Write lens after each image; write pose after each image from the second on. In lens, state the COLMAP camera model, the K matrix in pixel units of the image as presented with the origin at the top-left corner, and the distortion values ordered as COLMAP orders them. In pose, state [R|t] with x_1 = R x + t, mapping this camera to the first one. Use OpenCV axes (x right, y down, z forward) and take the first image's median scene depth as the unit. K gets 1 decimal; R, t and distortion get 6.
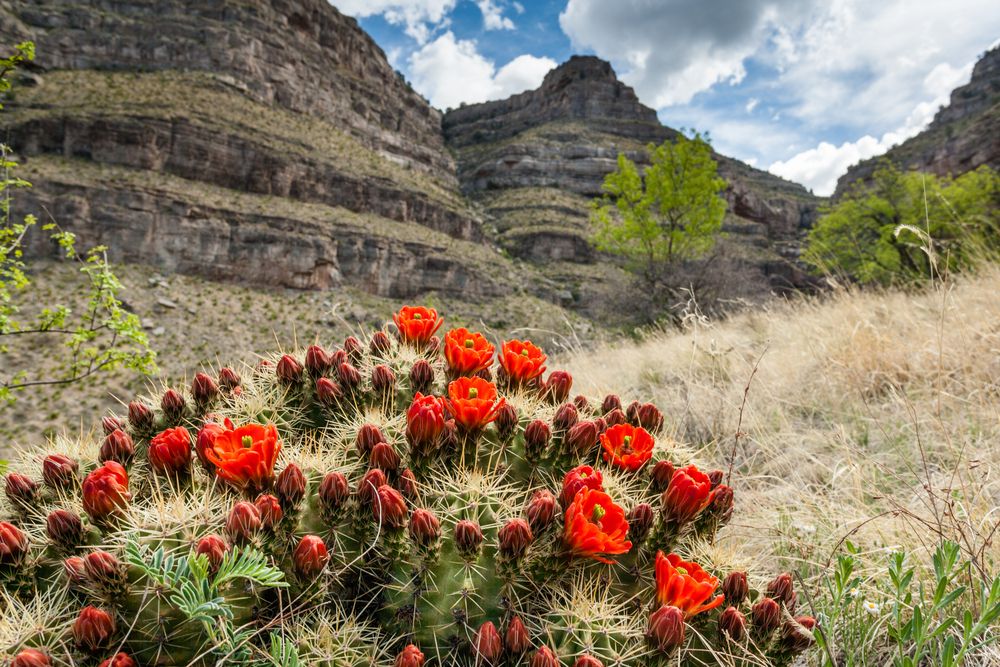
lens RADIAL K [[695.0, 0, 500.0], [0, 695.0, 333.5], [0, 0, 1]] dist [-0.000741, 0.002942]
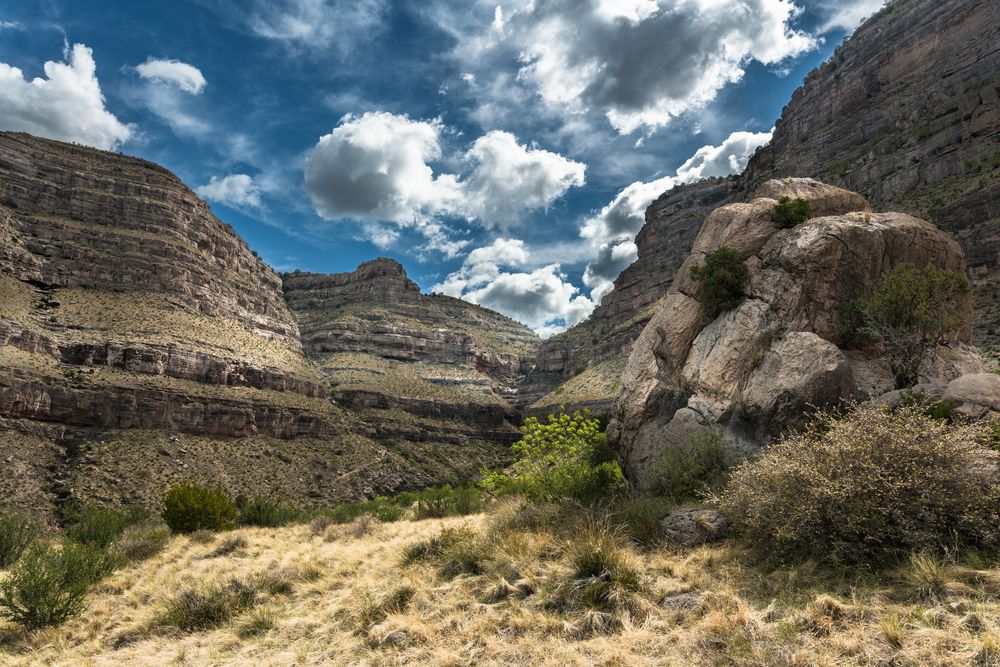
lens RADIAL K [[695.0, 0, 500.0], [0, 695.0, 333.5], [0, 0, 1]] dist [-0.000741, 0.002942]
pose [[0.955076, 0.045602, 0.292833, -0.123996], [-0.015034, 0.994274, -0.105799, -0.115748], [-0.295981, 0.096644, 0.950292, -0.799762]]
